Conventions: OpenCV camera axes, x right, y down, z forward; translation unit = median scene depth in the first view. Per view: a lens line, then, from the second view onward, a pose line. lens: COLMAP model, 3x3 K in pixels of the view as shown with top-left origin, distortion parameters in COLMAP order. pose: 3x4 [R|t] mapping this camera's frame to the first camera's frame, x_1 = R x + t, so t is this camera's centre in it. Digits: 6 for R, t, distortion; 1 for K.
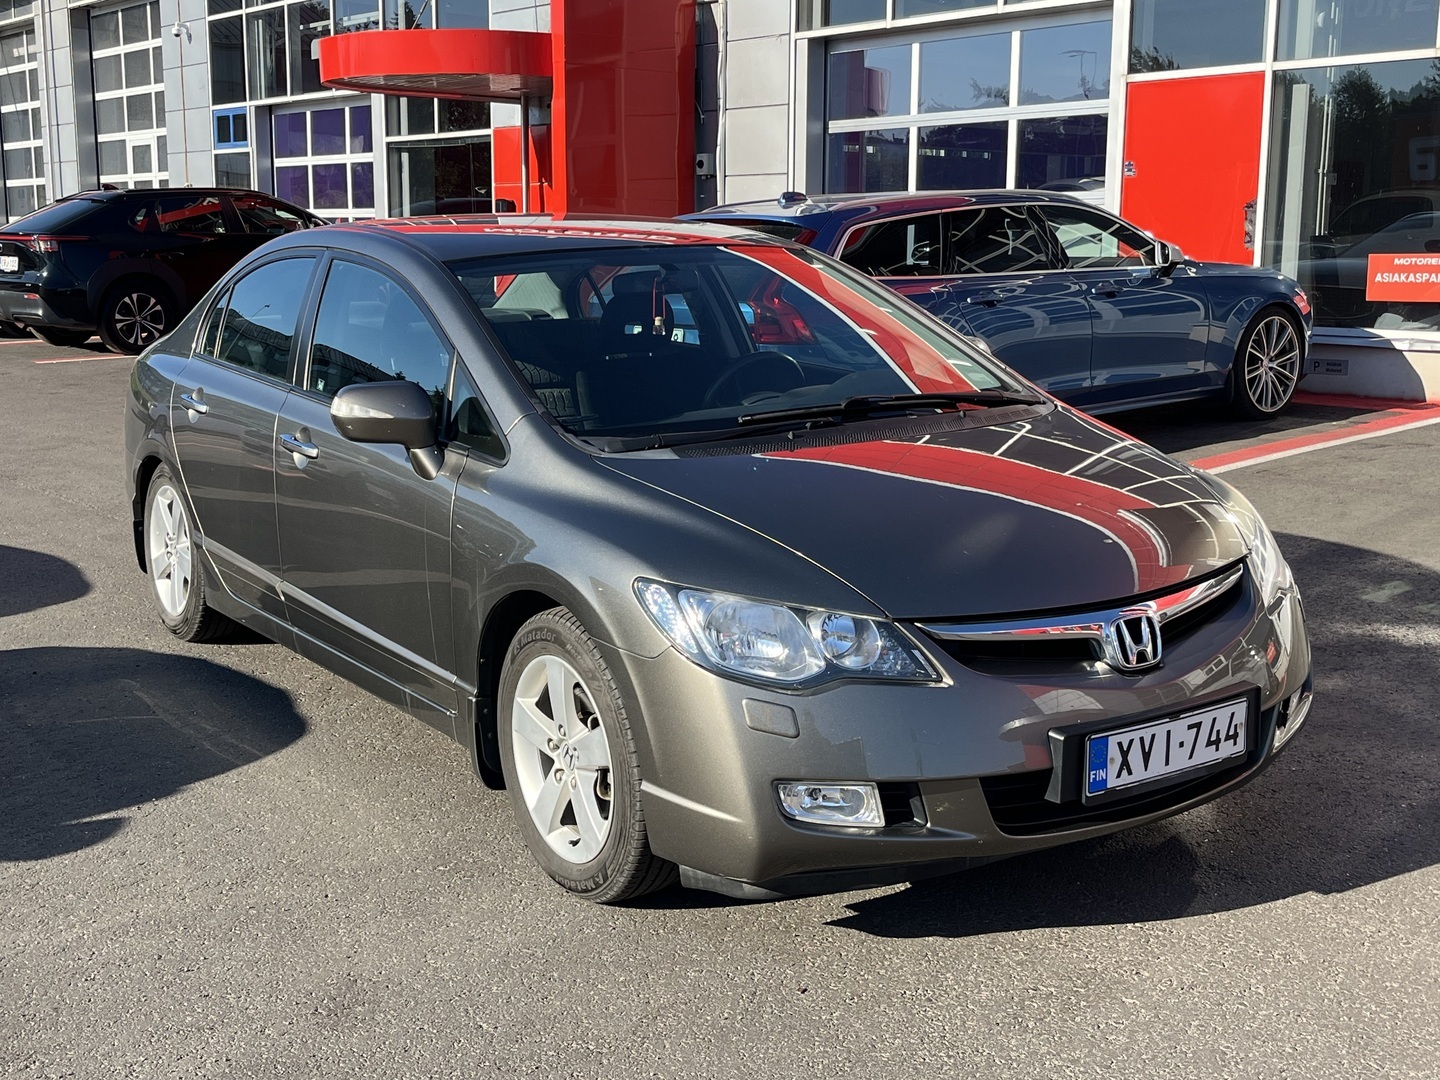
lens RADIAL K [[1725.2, 0, 715.2], [0, 1725.2, 534.1], [0, 0, 1]] dist [-0.002479, 0.000000]
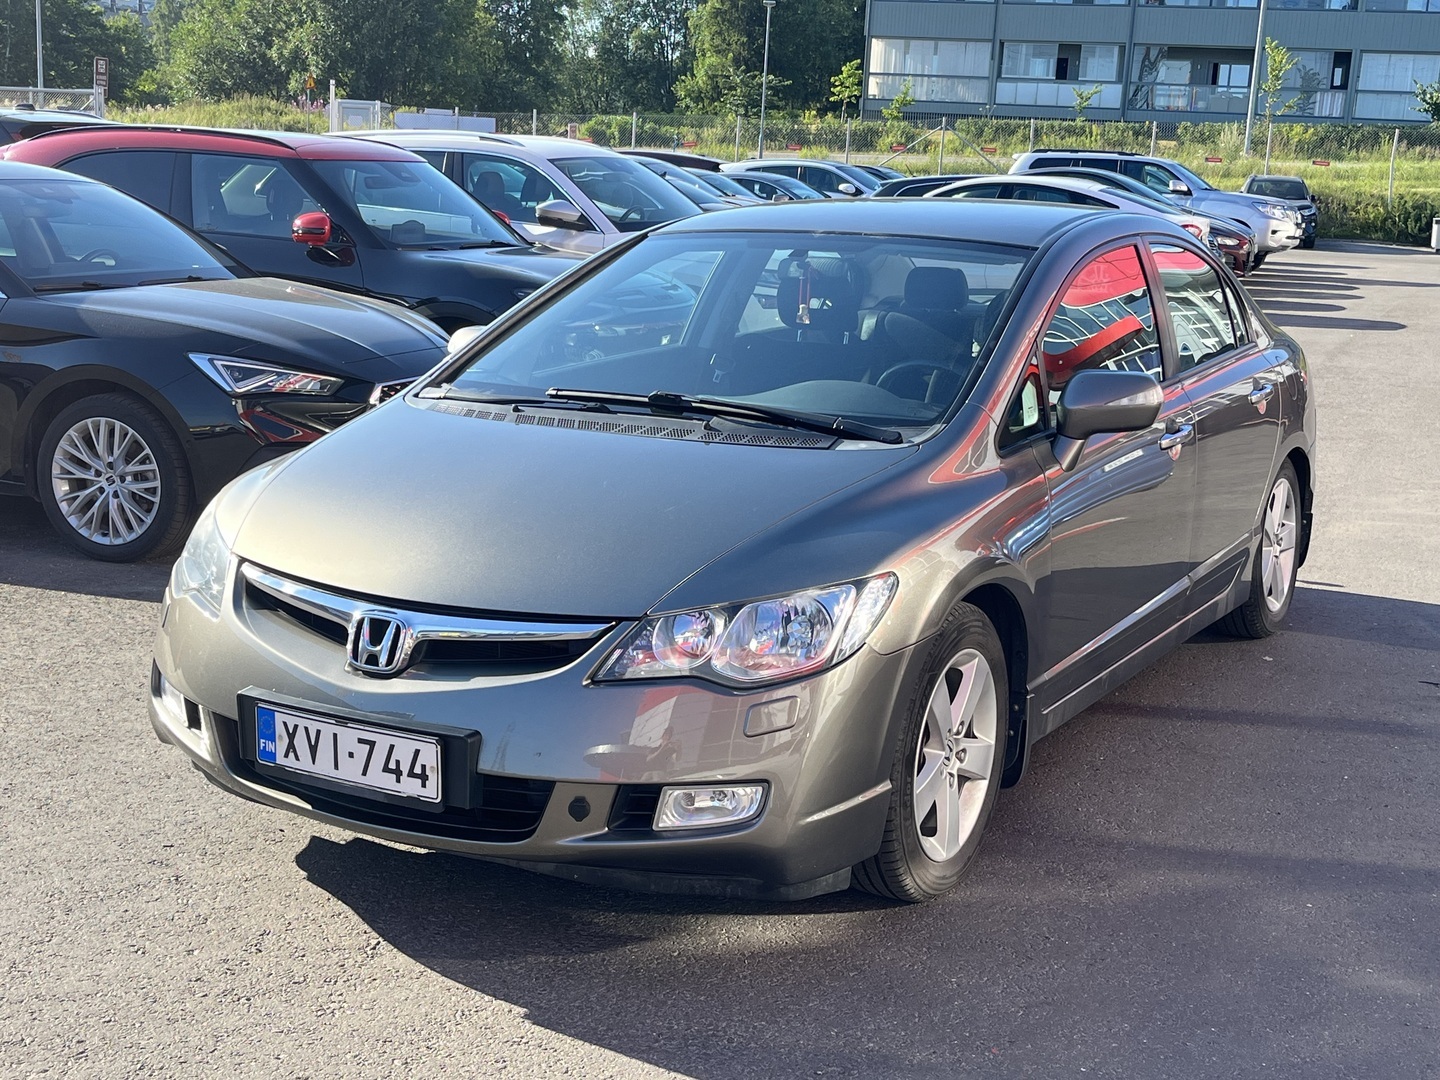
lens RADIAL K [[1811.0, 0, 721.2], [0, 1811.0, 543.7], [0, 0, 1]] dist [0.049766, 0.000000]
pose [[0.467052, 0.201045, -0.861071, 1.183018], [-0.201268, 0.972418, 0.117873, -0.147792], [0.861019, 0.118253, 0.494634, 0.654482]]
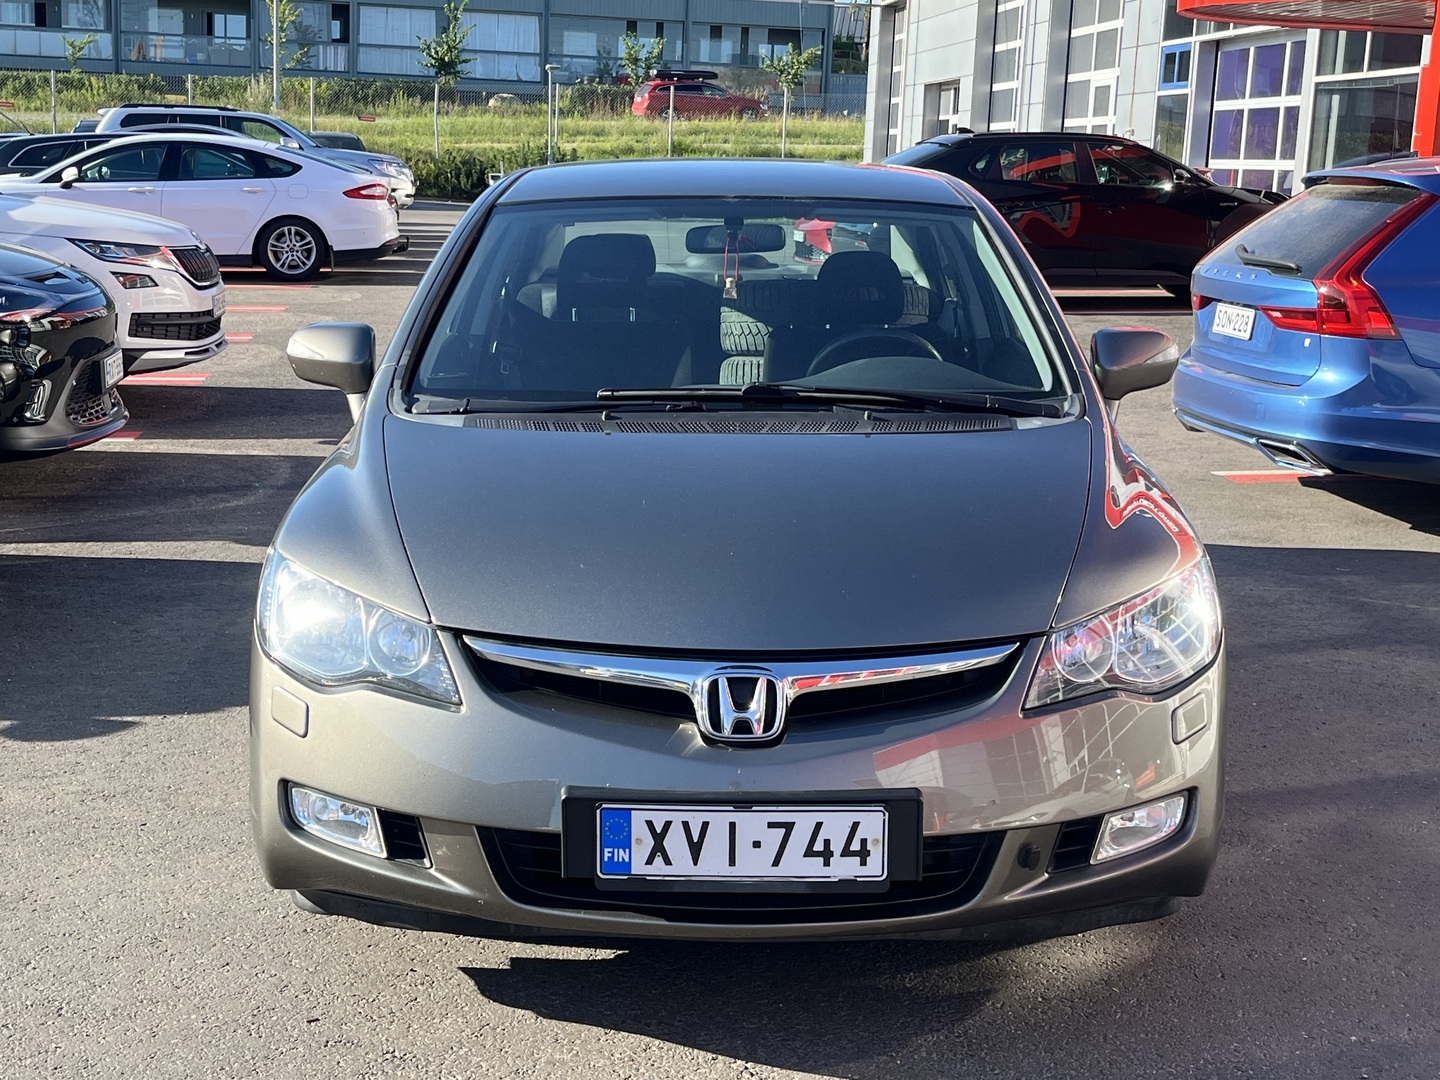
lens RADIAL K [[1942.0, 0, 719.9], [0, 1942.0, 540.6], [0, 0, 1]] dist [0.025643, 0.000000]
pose [[0.831914, 0.130124, -0.539432, 0.701328], [-0.126464, 0.990994, 0.044019, -0.050539], [0.540301, 0.031599, 0.840878, 0.240556]]
